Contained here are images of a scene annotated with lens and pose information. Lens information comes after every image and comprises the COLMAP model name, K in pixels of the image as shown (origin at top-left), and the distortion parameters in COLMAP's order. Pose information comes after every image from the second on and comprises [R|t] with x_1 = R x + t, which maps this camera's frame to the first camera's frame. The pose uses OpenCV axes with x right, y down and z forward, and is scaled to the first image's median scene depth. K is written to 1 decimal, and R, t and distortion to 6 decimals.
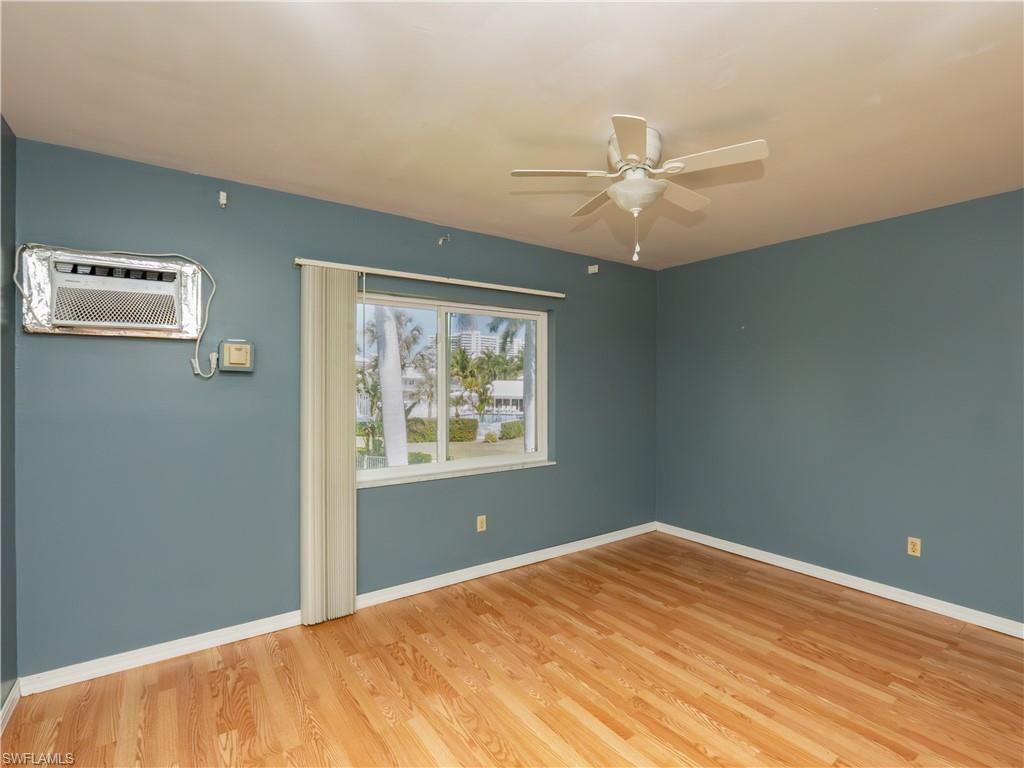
lens RADIAL K [[499.2, 0, 512.5], [0, 499.2, 381.6], [0, 0, 1]] dist [-0.001611, -0.001475]
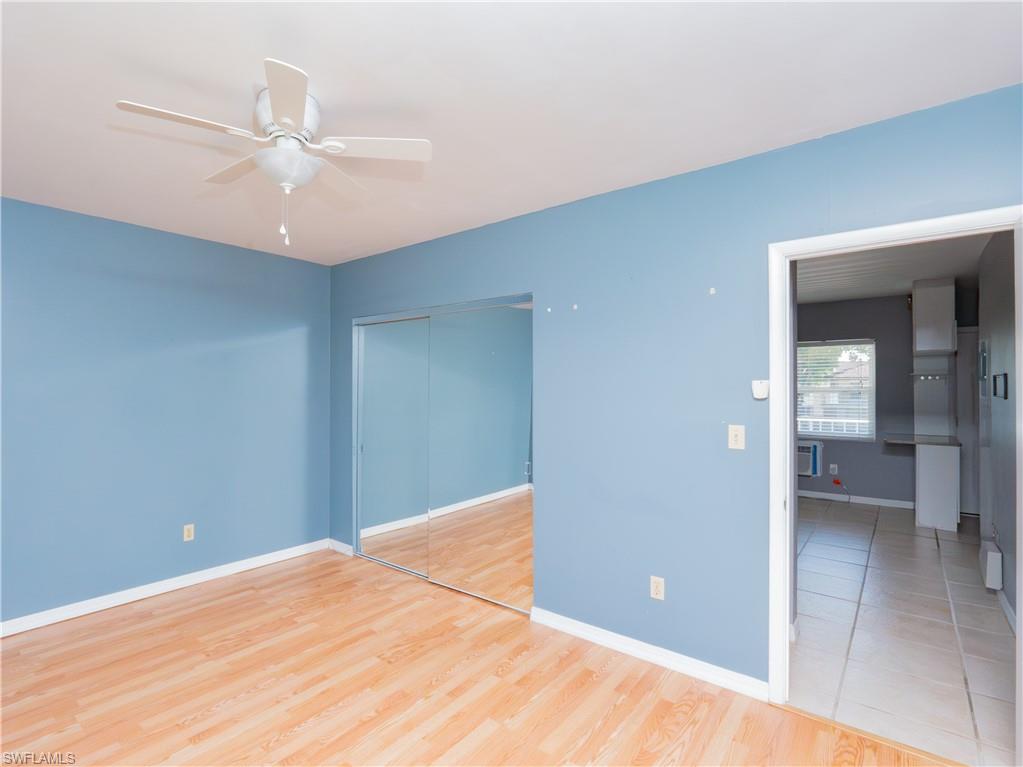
lens RADIAL K [[498.7, 0, 508.8], [0, 498.7, 384.8], [0, 0, 1]] dist [-0.001611, -0.001475]
pose [[-0.285892, 0.003696, 0.958255, -0.551382], [-0.004836, 0.999974, -0.005300, -0.001111], [-0.958250, -0.006149, -0.285866, 0.723648]]
